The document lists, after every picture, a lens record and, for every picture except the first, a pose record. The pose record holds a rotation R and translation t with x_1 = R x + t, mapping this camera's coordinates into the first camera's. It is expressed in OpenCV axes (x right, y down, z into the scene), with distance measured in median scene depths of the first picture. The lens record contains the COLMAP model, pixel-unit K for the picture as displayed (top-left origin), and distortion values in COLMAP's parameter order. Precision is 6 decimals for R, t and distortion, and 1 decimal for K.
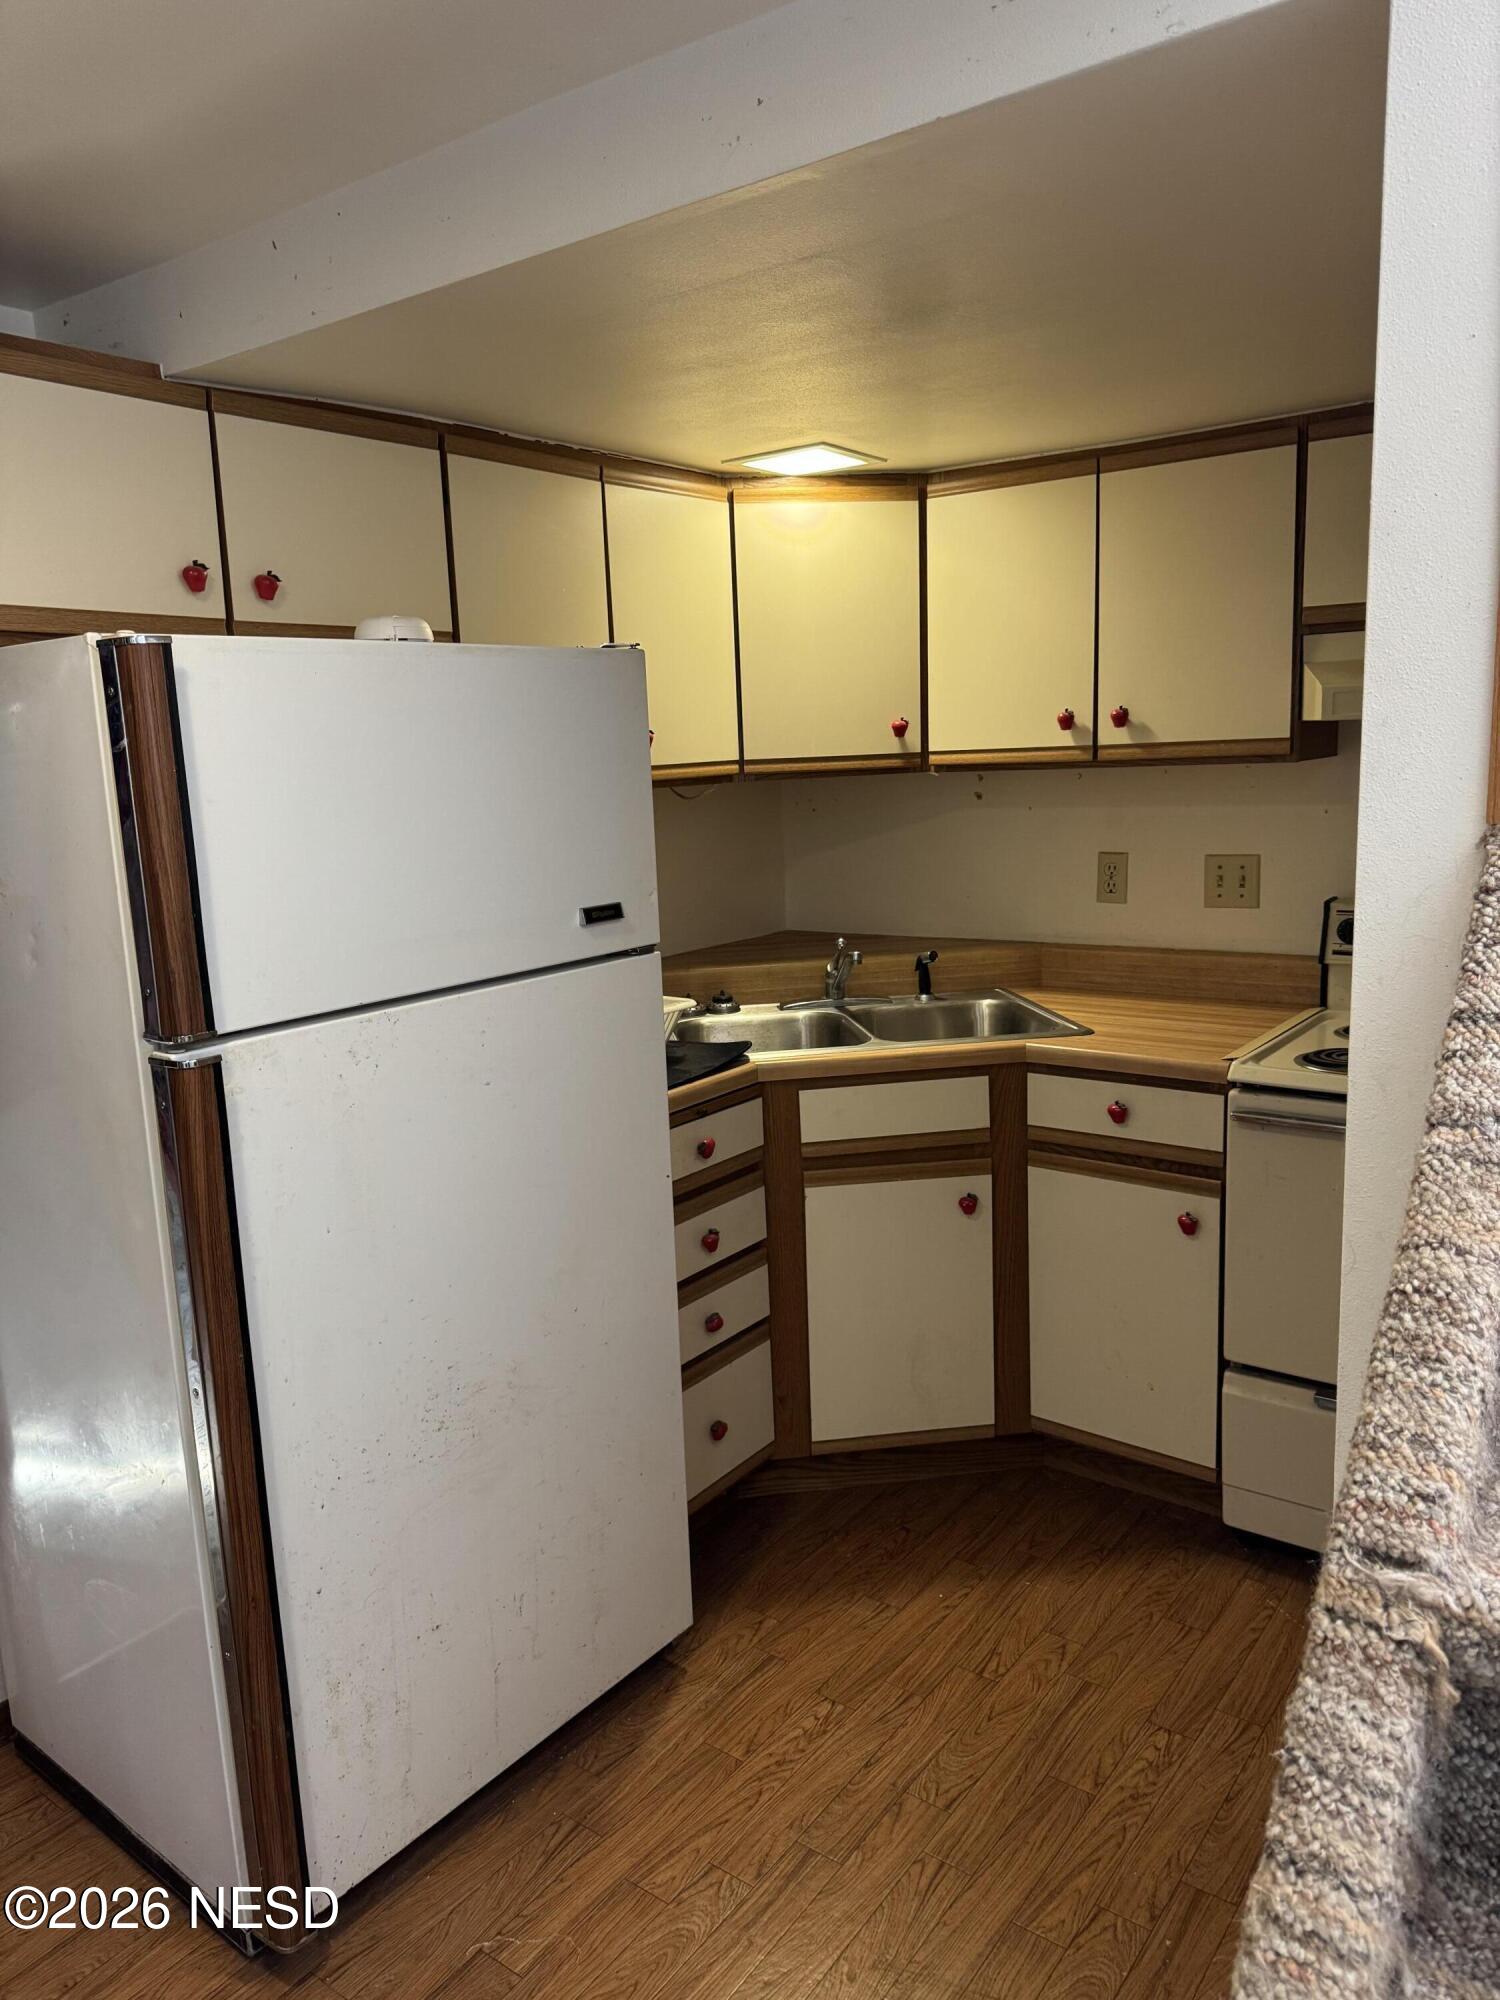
lens RADIAL K [[1405.4, 0, 738.9], [0, 1405.4, 999.6], [0, 0, 1]] dist [0.073720, -0.094132]
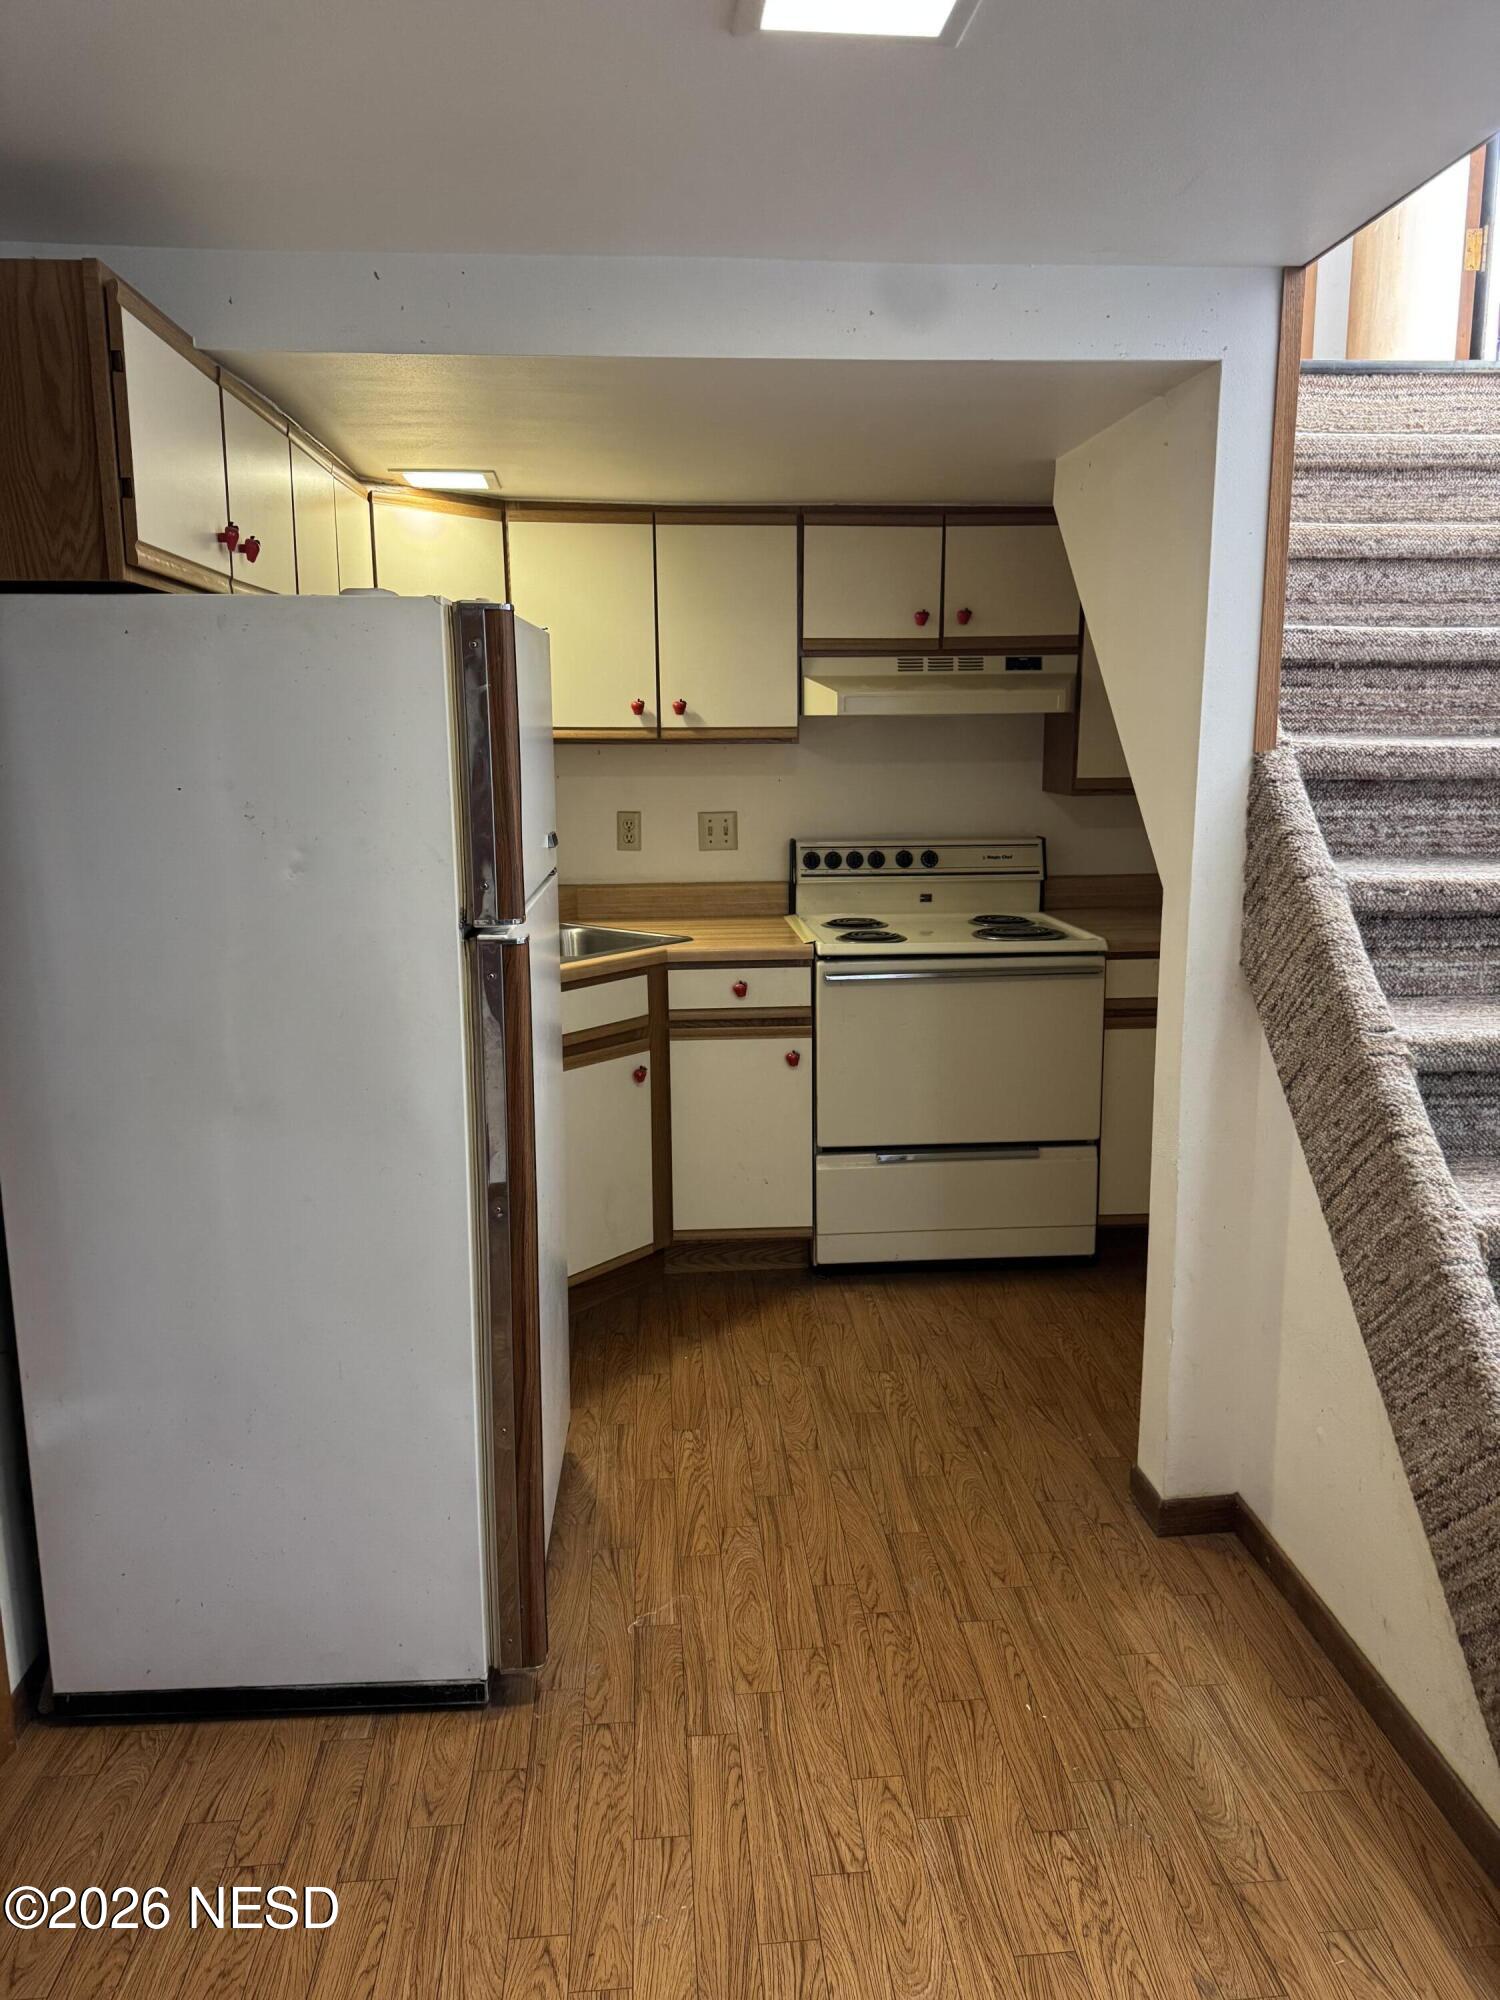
lens RADIAL K [[1405.4, 0, 758.4], [0, 1405.4, 990.3], [0, 0, 1]] dist [0.073720, -0.094132]
pose [[0.736097, -0.089690, 0.670908, -0.624407], [0.096601, 0.994956, 0.027022, 0.043023], [-0.669948, 0.044919, 0.741048, -0.043187]]
